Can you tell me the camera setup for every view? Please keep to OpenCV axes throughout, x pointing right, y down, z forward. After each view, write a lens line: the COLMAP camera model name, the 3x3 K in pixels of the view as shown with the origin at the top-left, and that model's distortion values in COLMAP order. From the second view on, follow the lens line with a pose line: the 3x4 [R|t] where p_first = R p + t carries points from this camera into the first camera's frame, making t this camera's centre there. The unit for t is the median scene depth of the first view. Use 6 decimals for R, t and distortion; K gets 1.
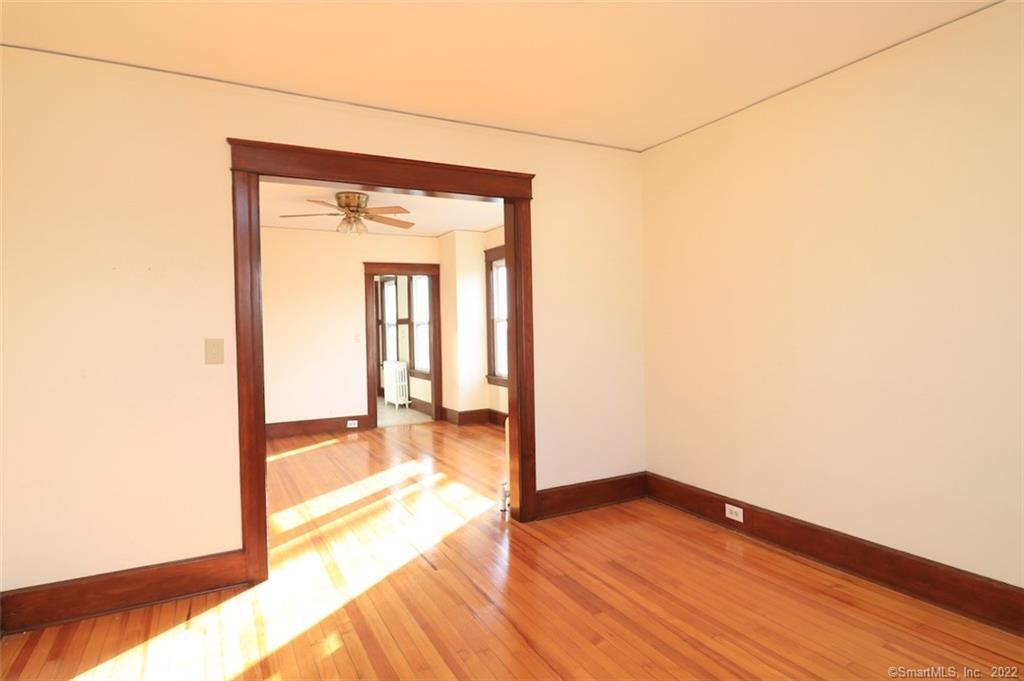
lens RADIAL K [[563.2, 0, 521.7], [0, 563.2, 336.6], [0, 0, 1]] dist [-0.013439, -0.007931]
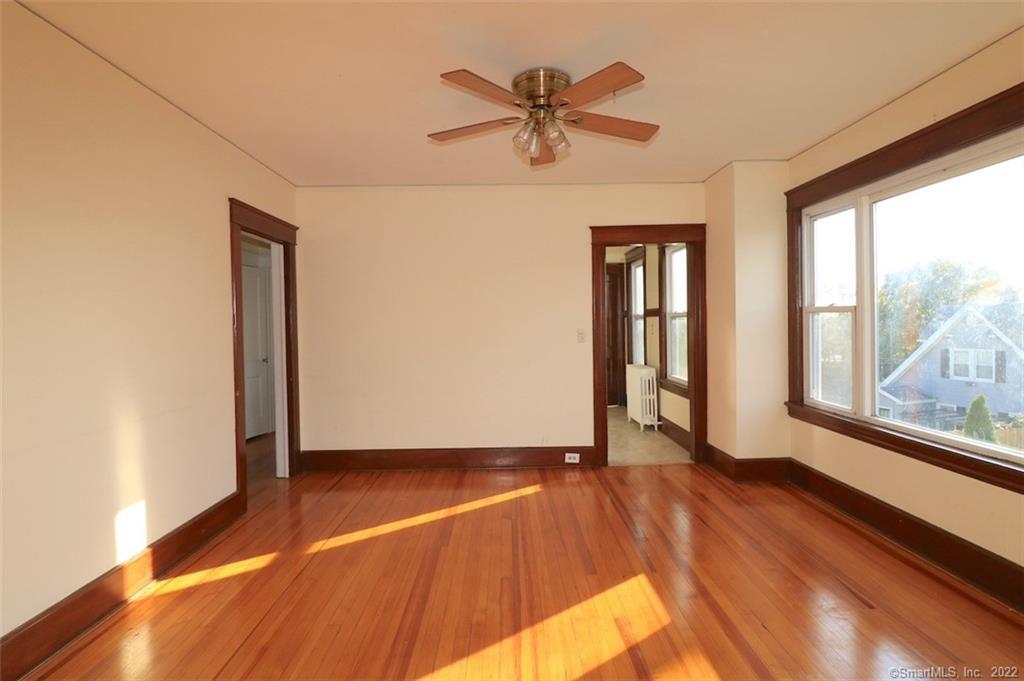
lens RADIAL K [[509.3, 0, 518.5], [0, 509.3, 331.4], [0, 0, 1]] dist [-0.009162, -0.002941]
pose [[0.882336, 0.014395, -0.470400, -0.117980], [-0.011522, 0.999893, 0.008987, -0.014736], [0.470479, -0.002509, 0.882408, 0.760063]]
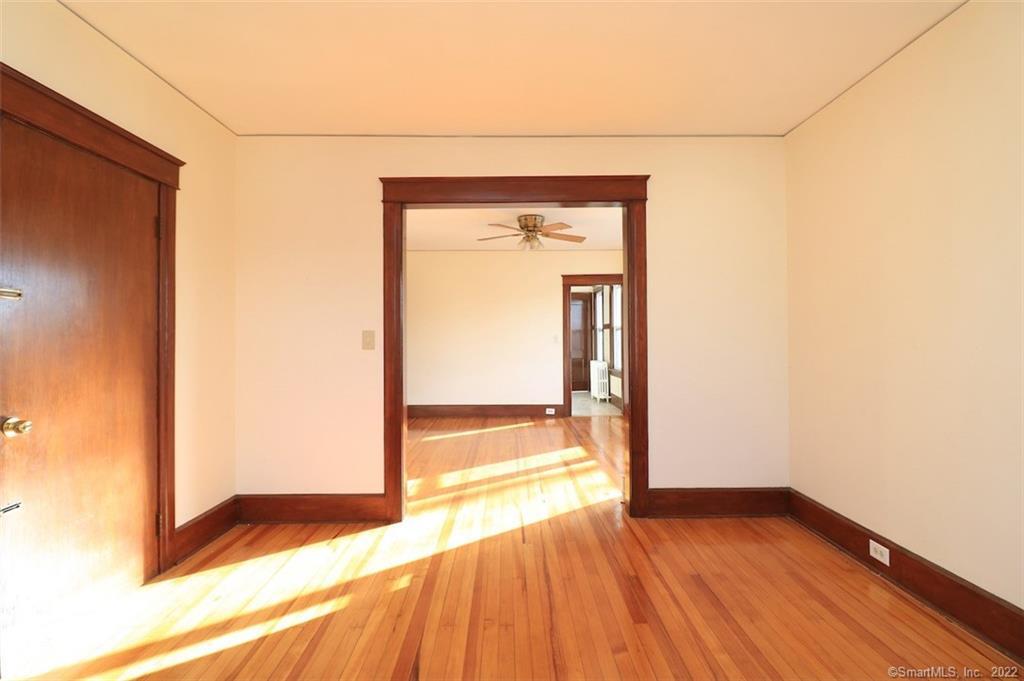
lens RADIAL K [[482.8, 0, 515.3], [0, 482.8, 335.0], [0, 0, 1]] dist [-0.019321, -0.005716]
pose [[0.878231, 0.012404, -0.478075, 0.222192], [-0.020964, 0.999701, -0.012572, 0.015874], [0.477777, 0.021063, 0.878229, 0.124041]]
